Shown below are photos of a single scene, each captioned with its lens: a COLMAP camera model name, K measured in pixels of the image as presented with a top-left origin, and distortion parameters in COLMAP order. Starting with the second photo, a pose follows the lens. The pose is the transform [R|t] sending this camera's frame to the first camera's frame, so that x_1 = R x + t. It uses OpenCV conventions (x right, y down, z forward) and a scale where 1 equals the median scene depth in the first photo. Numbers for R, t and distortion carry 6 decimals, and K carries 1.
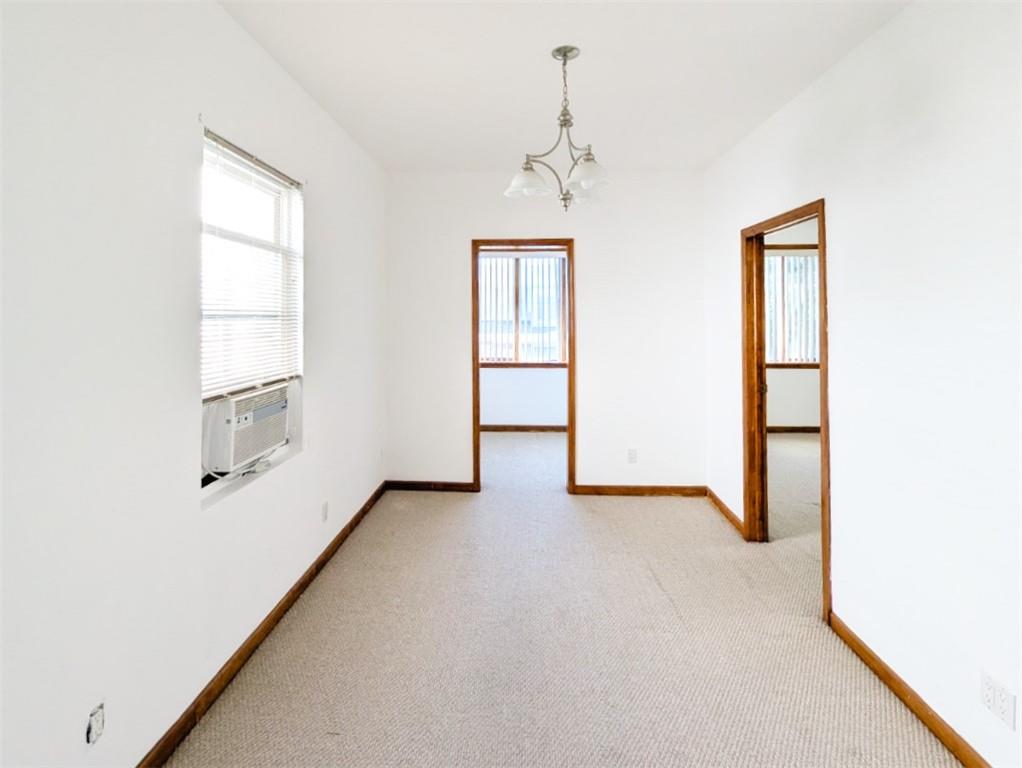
lens RADIAL K [[494.8, 0, 508.1], [0, 494.8, 303.3], [0, 0, 1]] dist [0.000433, -0.000020]
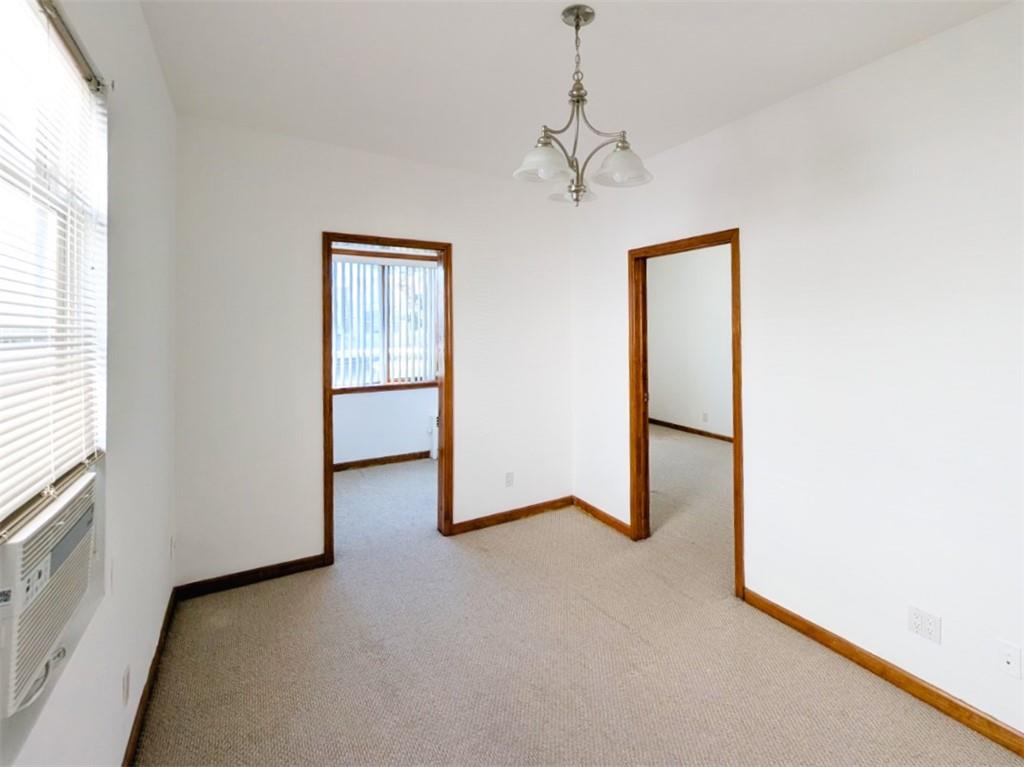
lens RADIAL K [[475.5, 0, 549.1], [0, 475.5, 317.0], [0, 0, 1]] dist [-0.002041, -0.000637]
pose [[0.819028, 0.010259, 0.573662, -0.315530], [-0.008330, 0.999947, -0.005991, 0.003872], [-0.573693, 0.000128, 0.819070, 0.314321]]
